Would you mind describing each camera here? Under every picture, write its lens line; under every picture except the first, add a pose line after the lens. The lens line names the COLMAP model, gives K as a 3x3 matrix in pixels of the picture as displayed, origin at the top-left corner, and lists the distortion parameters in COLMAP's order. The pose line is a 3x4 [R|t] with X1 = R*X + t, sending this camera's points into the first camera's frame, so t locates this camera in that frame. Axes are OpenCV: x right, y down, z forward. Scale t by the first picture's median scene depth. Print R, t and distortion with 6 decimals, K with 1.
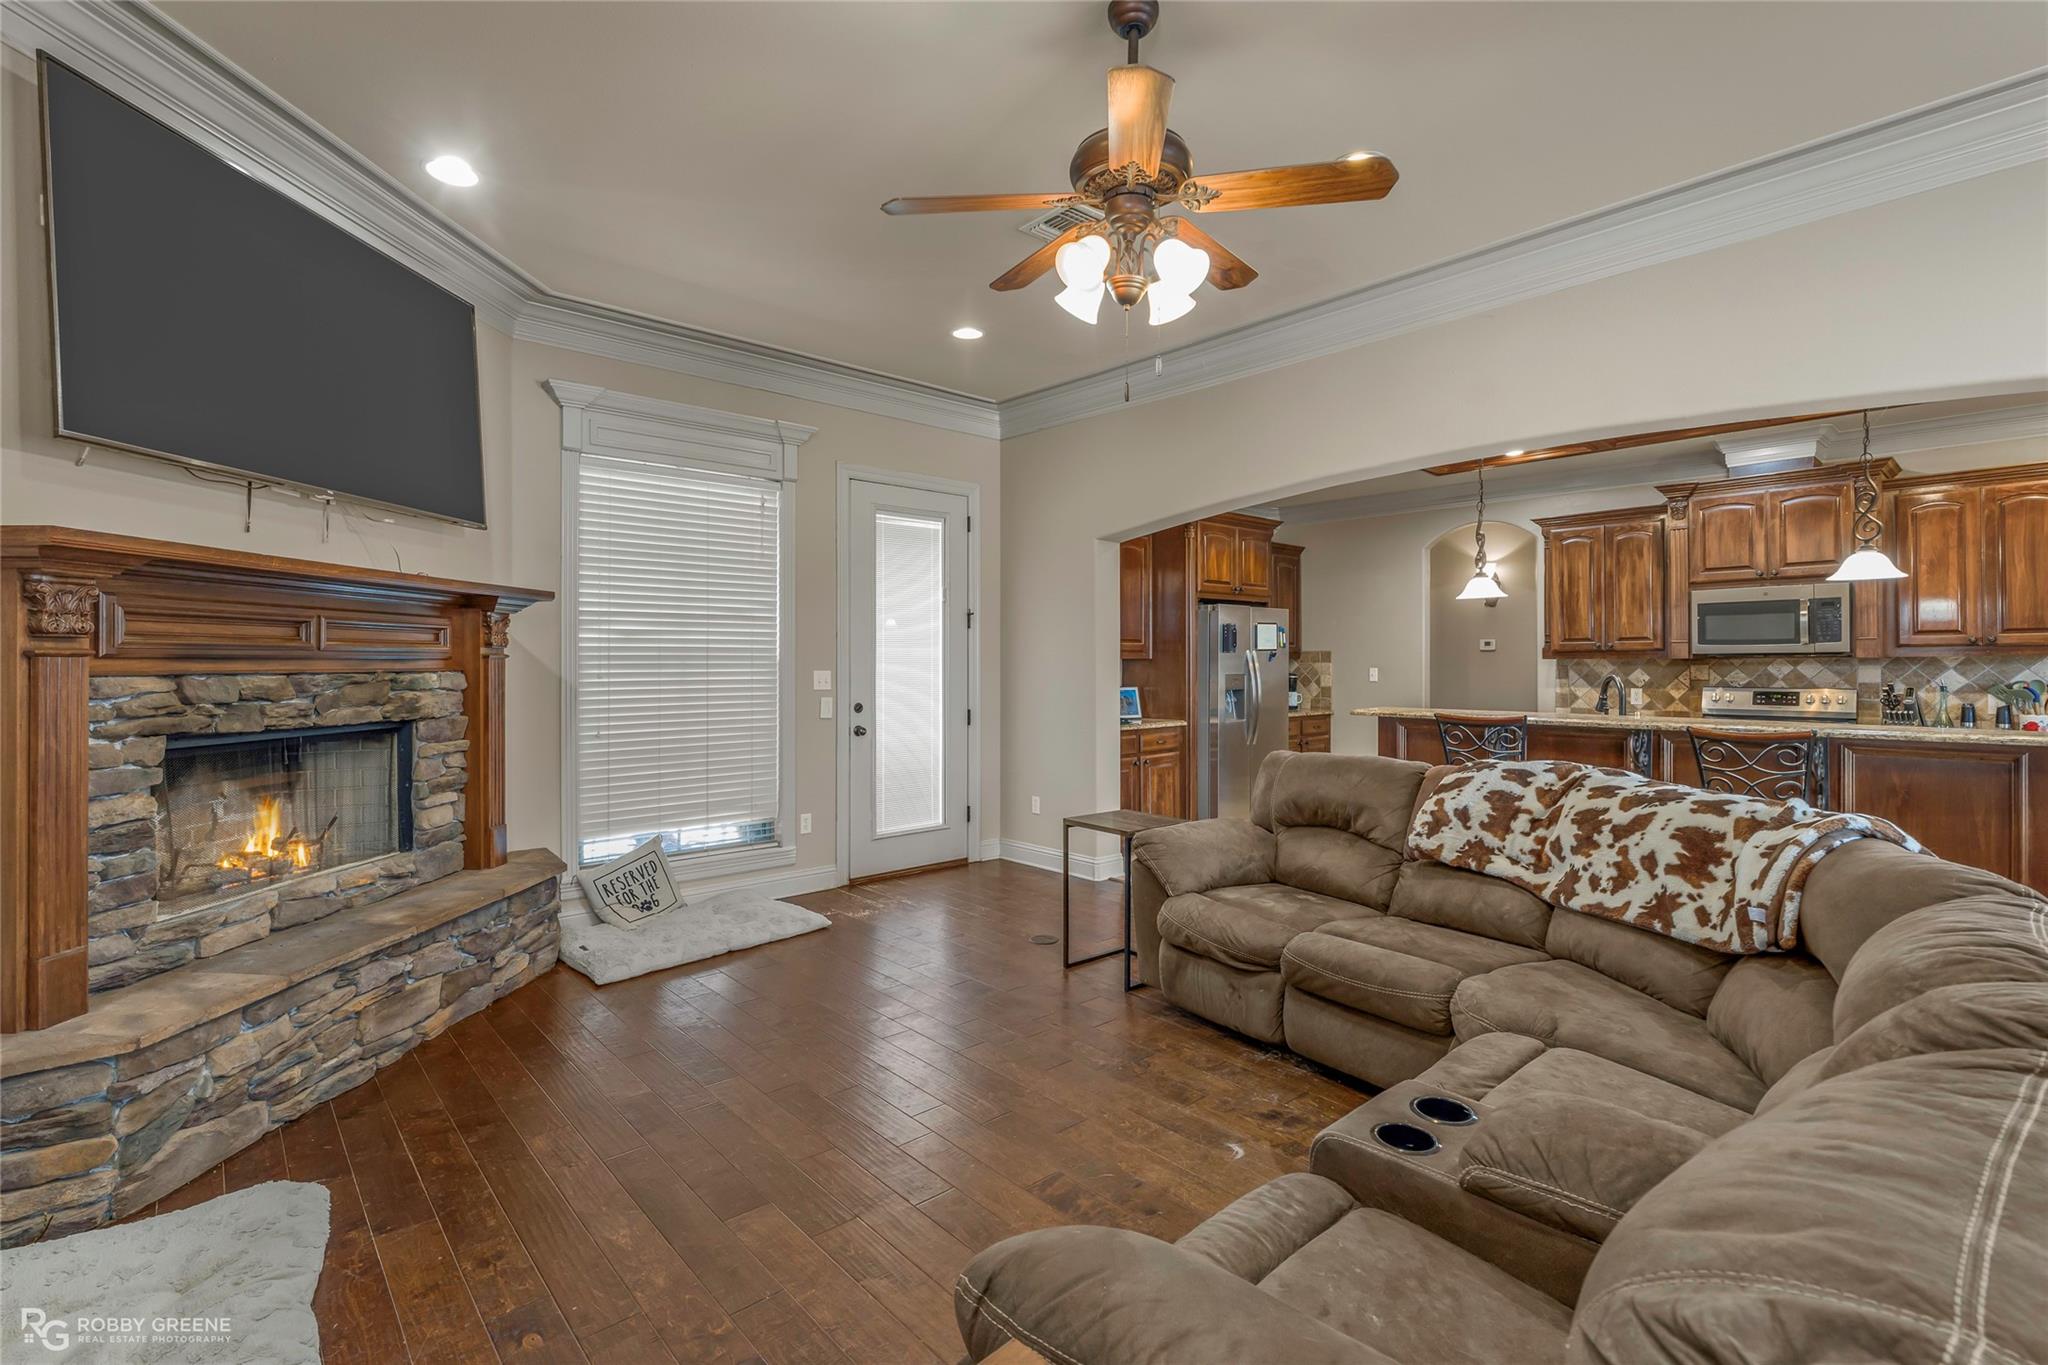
lens RADIAL K [[929.0, 0, 1024.0], [0, 929.0, 682.5], [0, 0, 1]] dist [-0.000043, 0.000004]
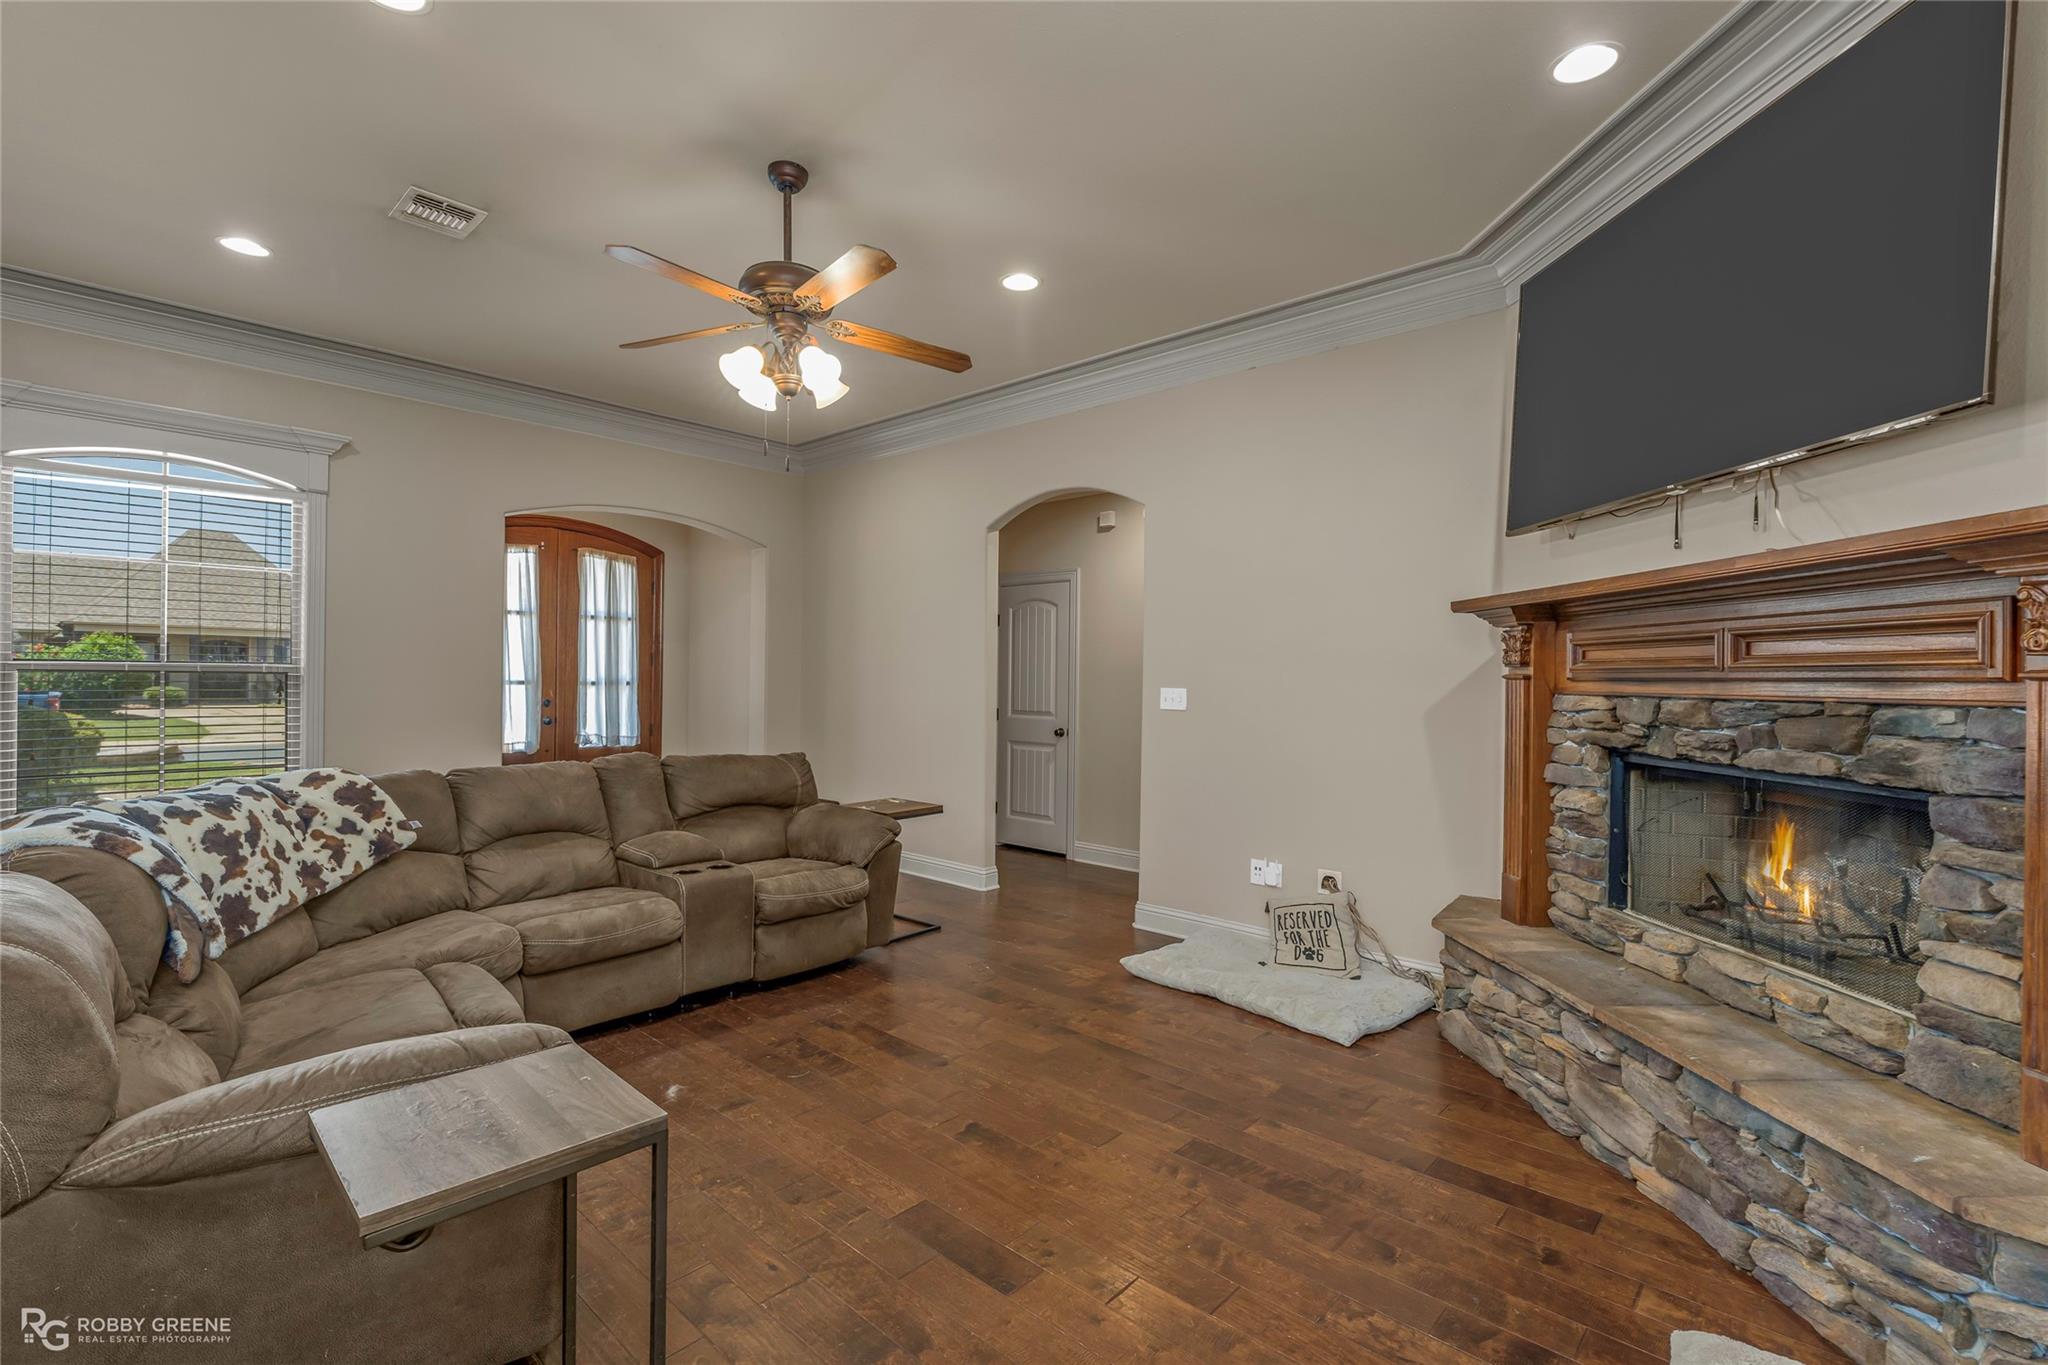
lens RADIAL K [[929.0, 0, 1024.0], [0, 929.0, 682.5], [0, 0, 1]] dist [-0.000043, 0.000004]
pose [[-0.995092, -0.011758, -0.098256, -0.076837], [-0.014398, 0.999553, 0.026205, -0.039590], [0.097904, 0.027491, -0.994816, 1.857279]]
